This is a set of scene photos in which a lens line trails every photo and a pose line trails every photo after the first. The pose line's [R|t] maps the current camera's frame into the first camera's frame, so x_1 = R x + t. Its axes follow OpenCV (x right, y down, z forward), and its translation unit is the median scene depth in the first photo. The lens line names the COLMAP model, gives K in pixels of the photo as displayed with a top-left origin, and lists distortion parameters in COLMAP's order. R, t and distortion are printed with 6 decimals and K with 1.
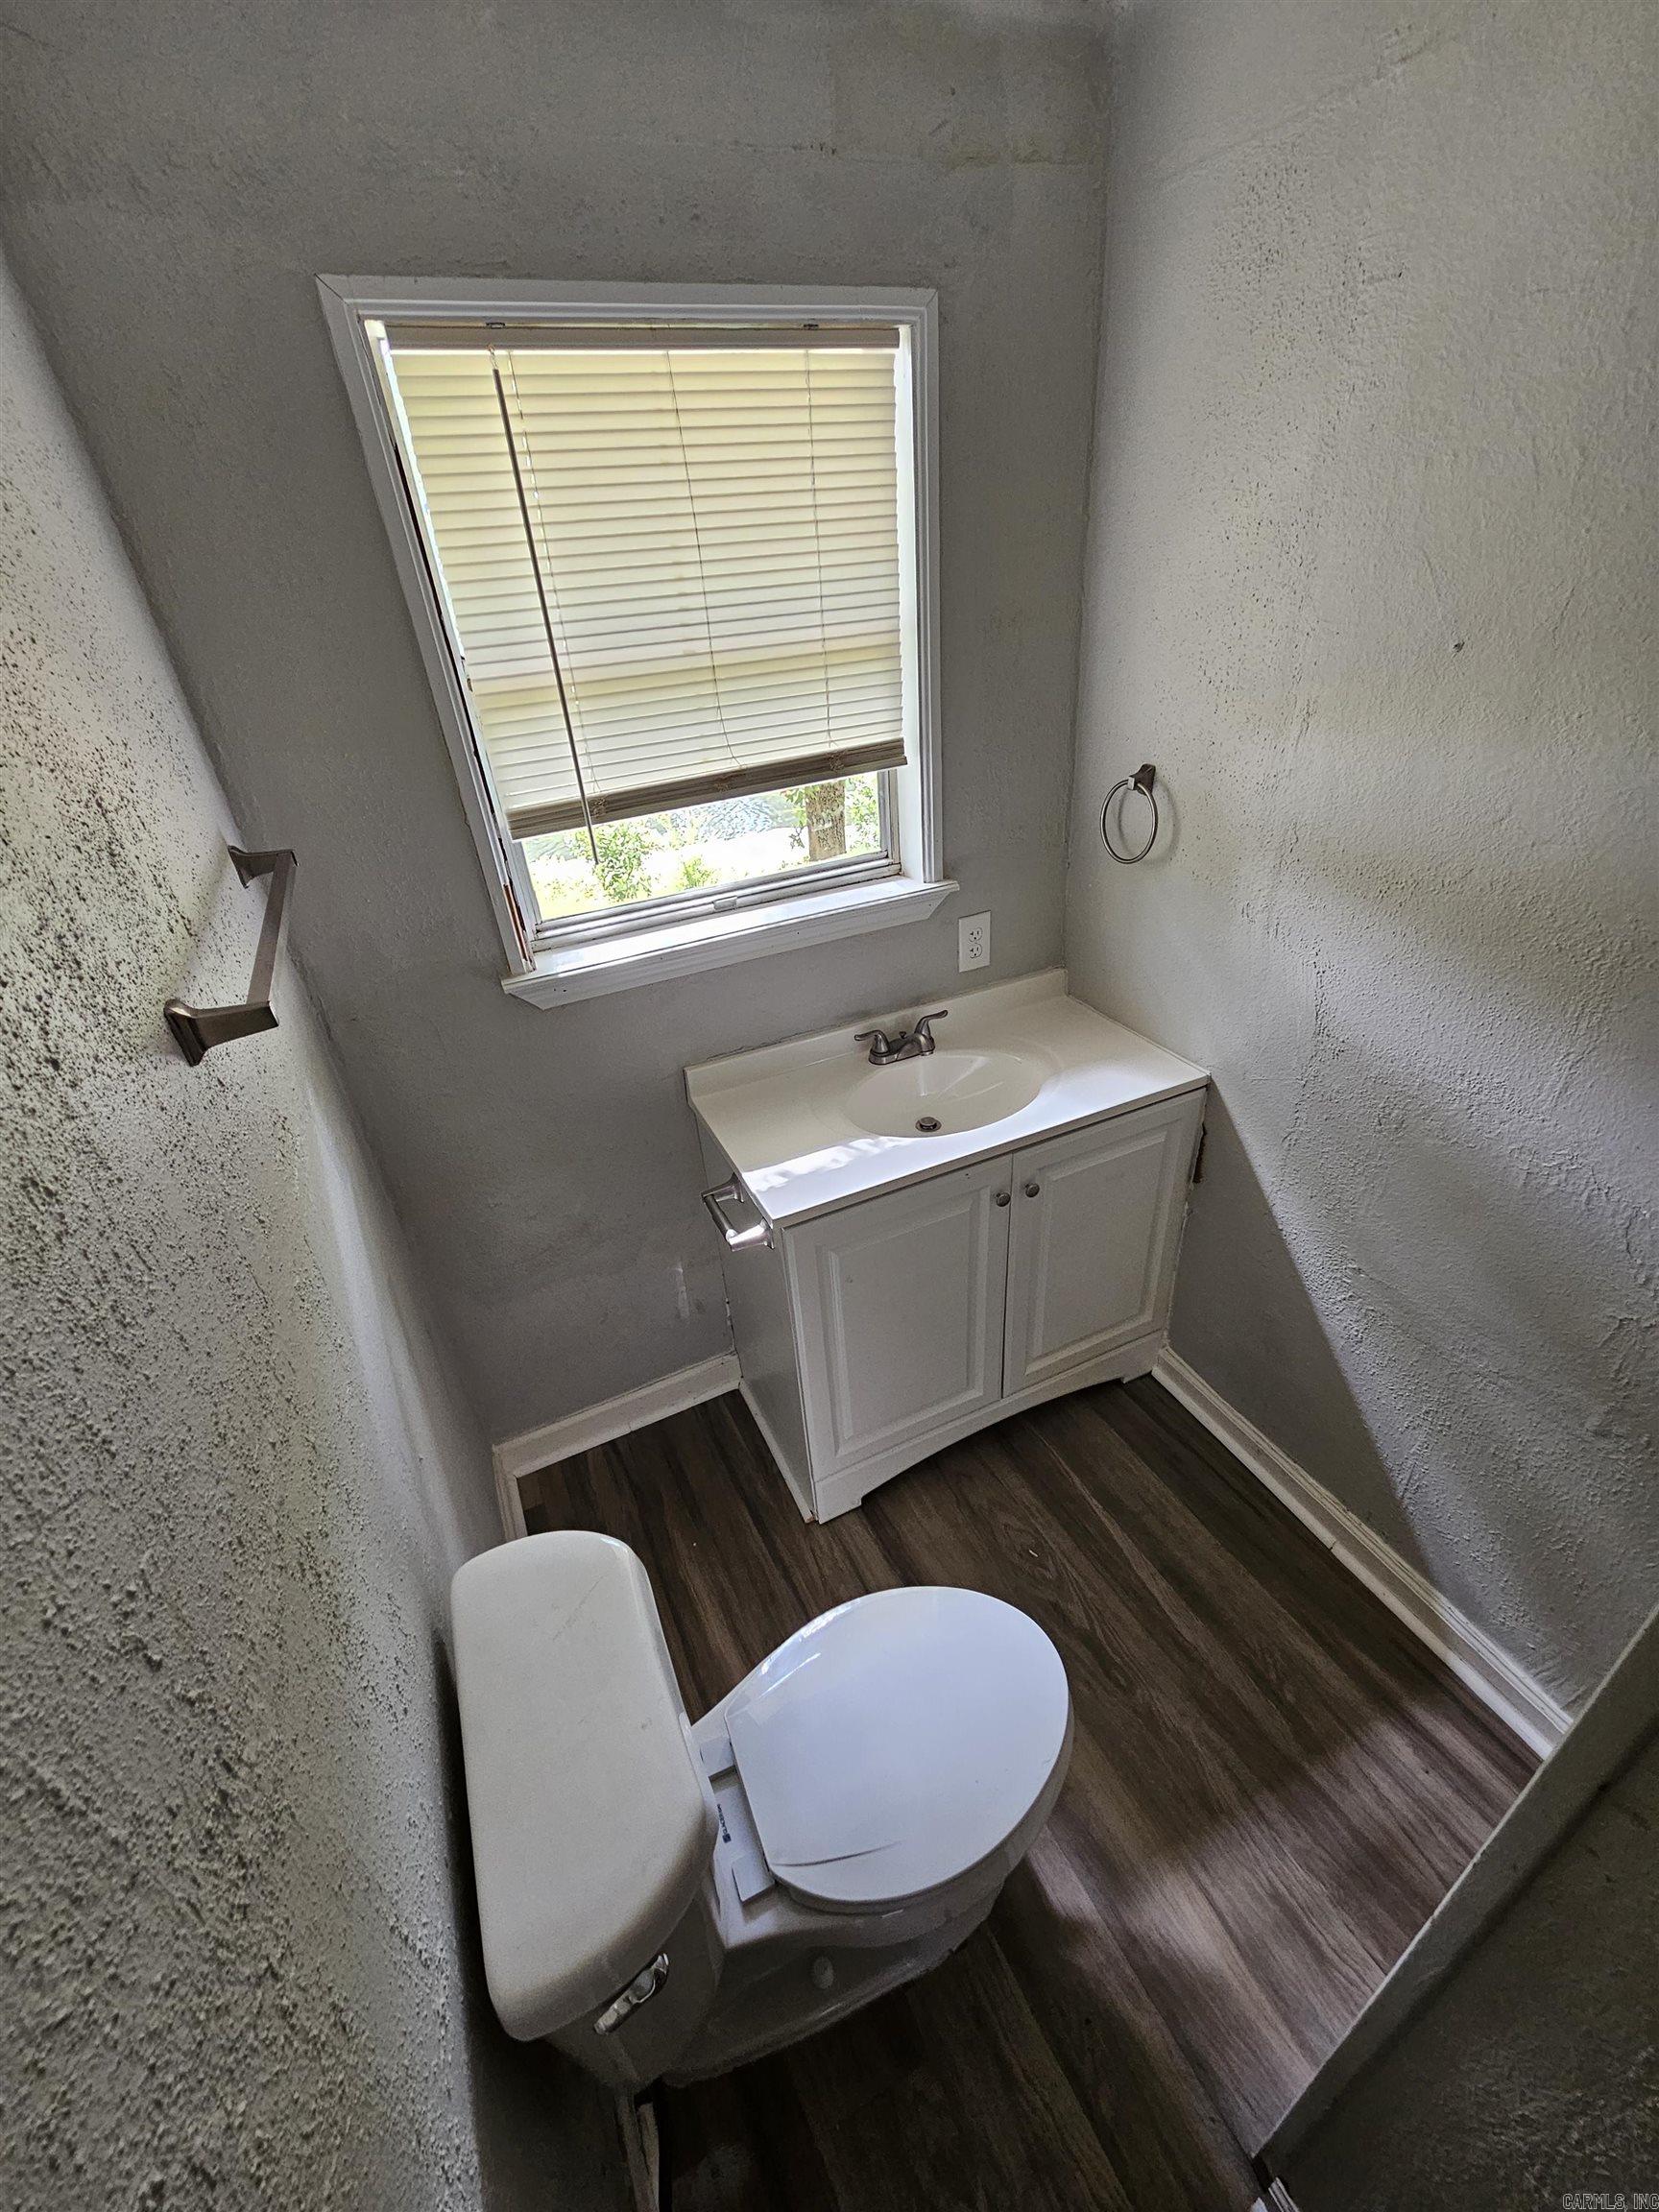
lens RADIAL K [[911.4, 0, 835.2], [0, 911.4, 1097.1], [0, 0, 1]] dist [-0.001098, -0.000490]
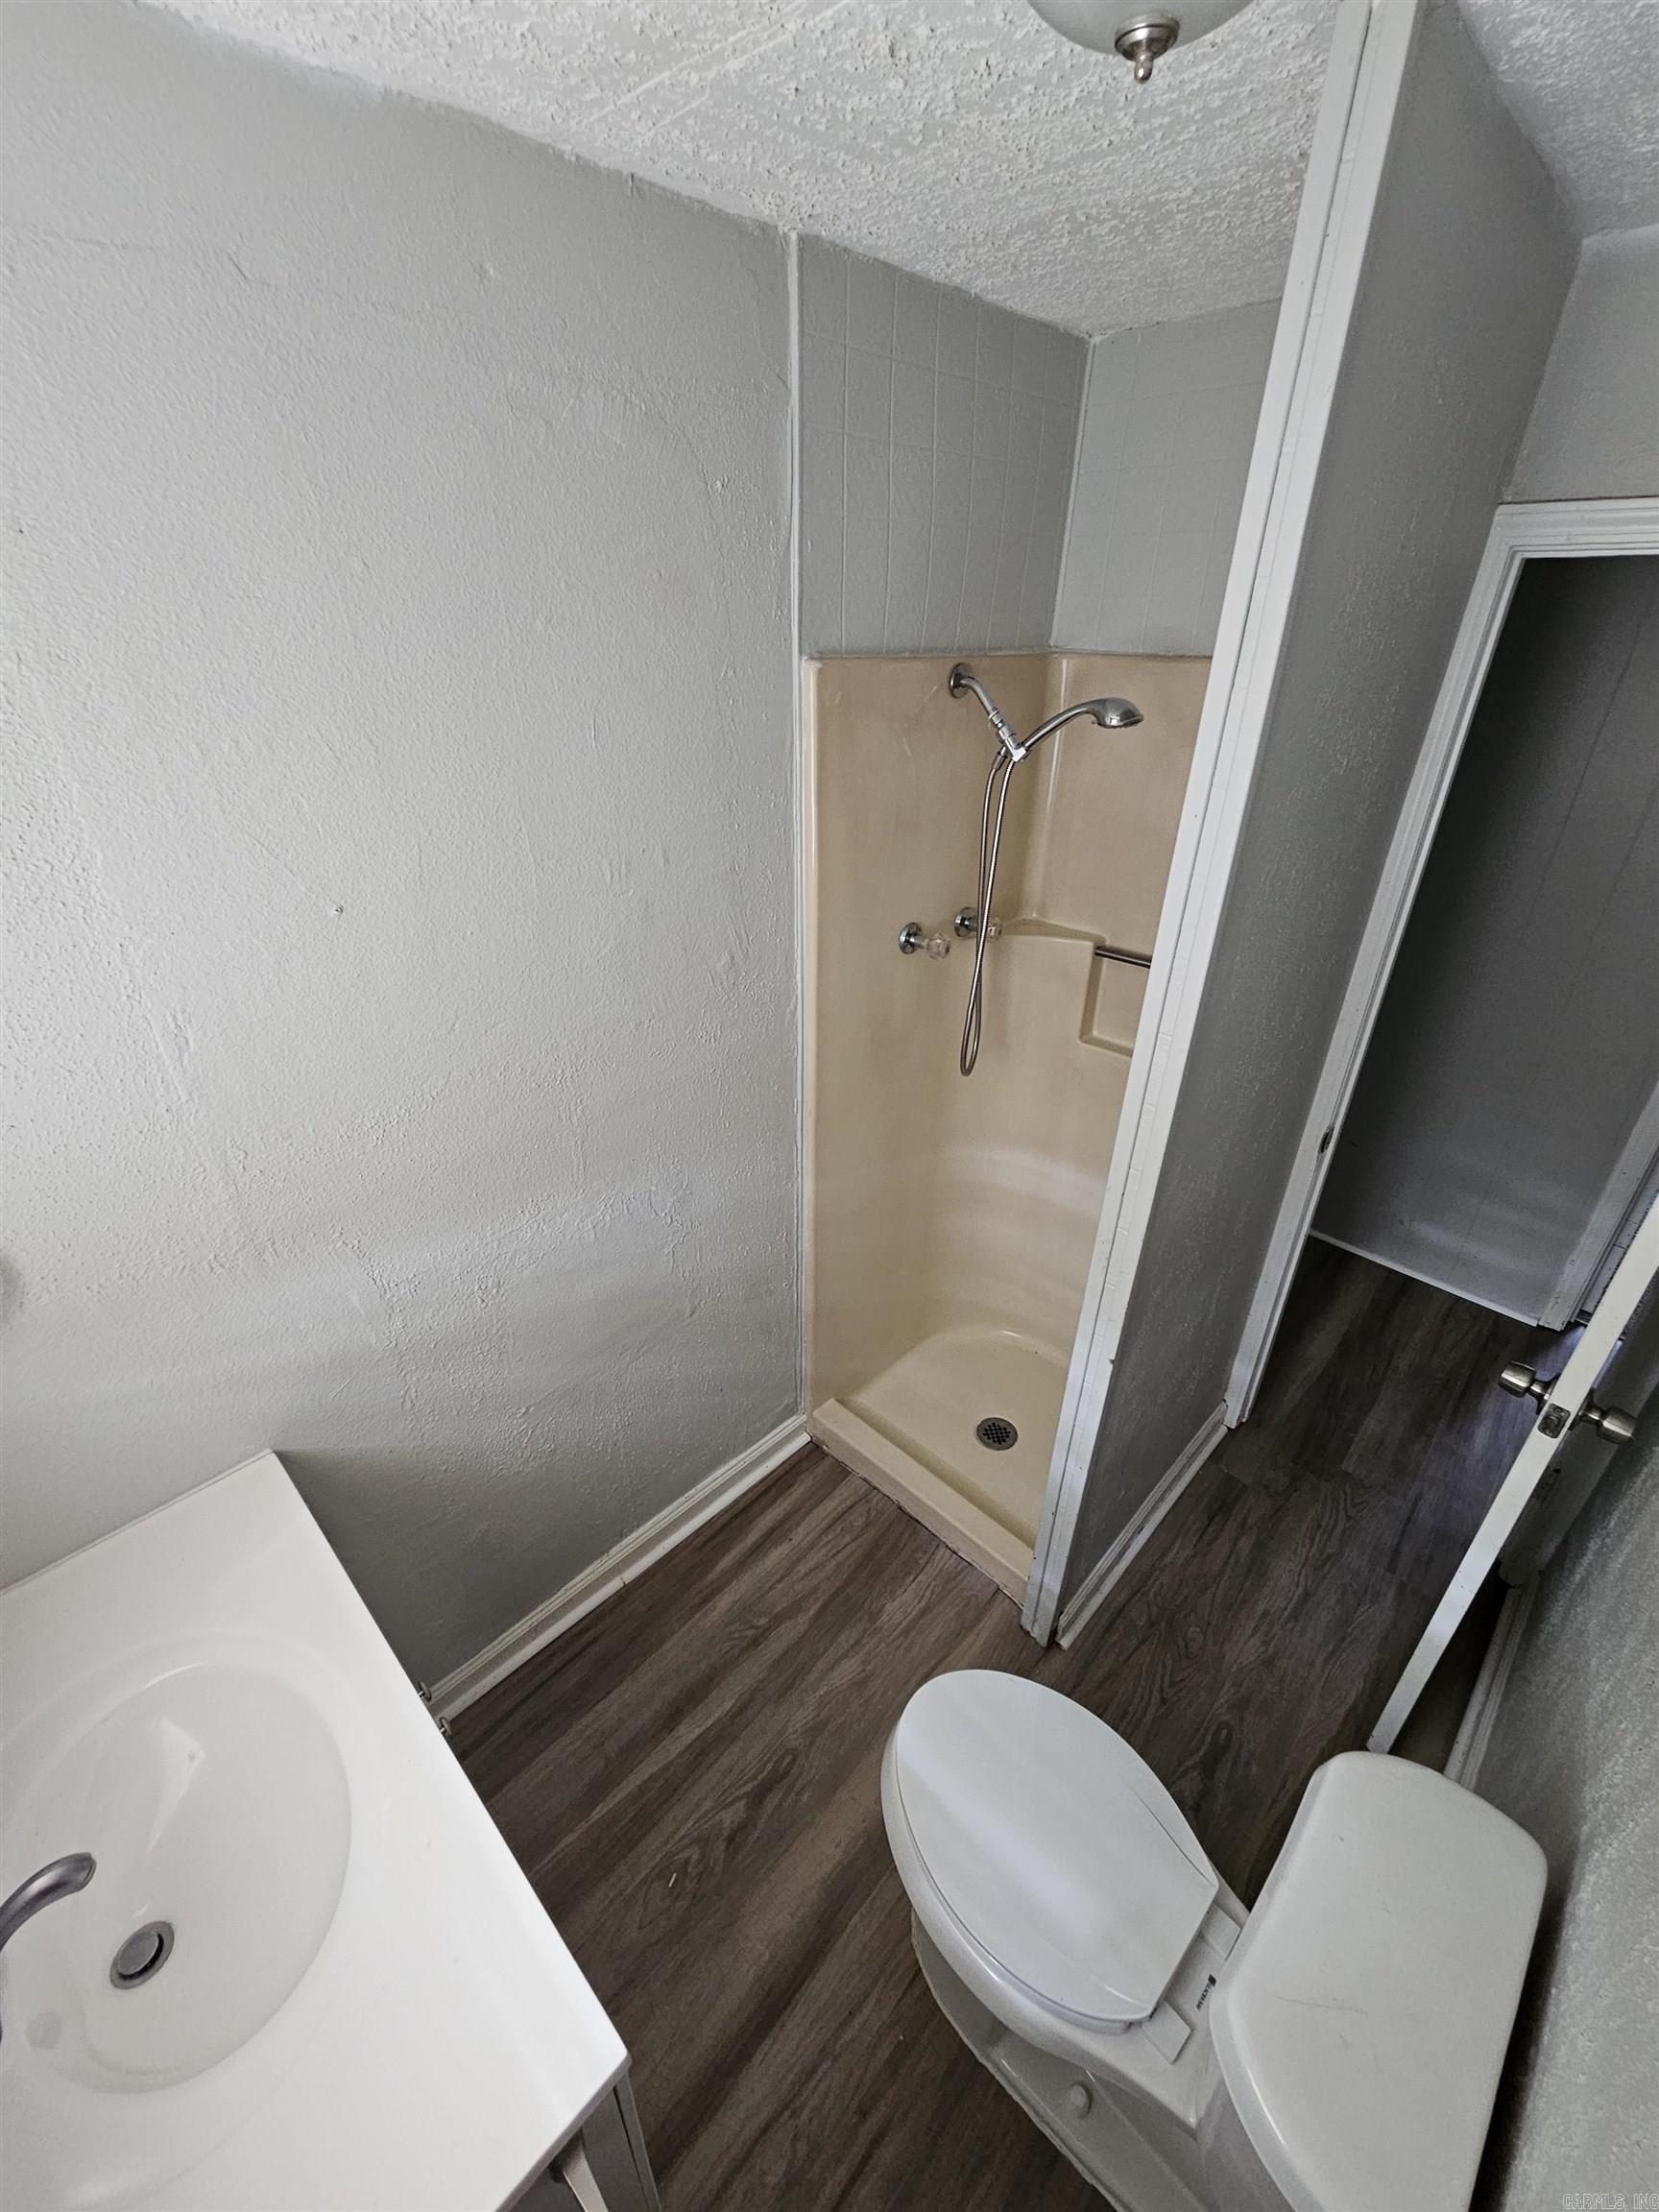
lens RADIAL K [[911.4, 0, 832.4], [0, 911.4, 1114.2], [0, 0, 1]] dist [-0.001098, -0.000490]
pose [[-0.337105, -0.408080, 0.848429, -0.281949], [0.506393, 0.681120, 0.528811, -0.389942], [-0.793679, 0.607903, -0.022960, 0.477821]]
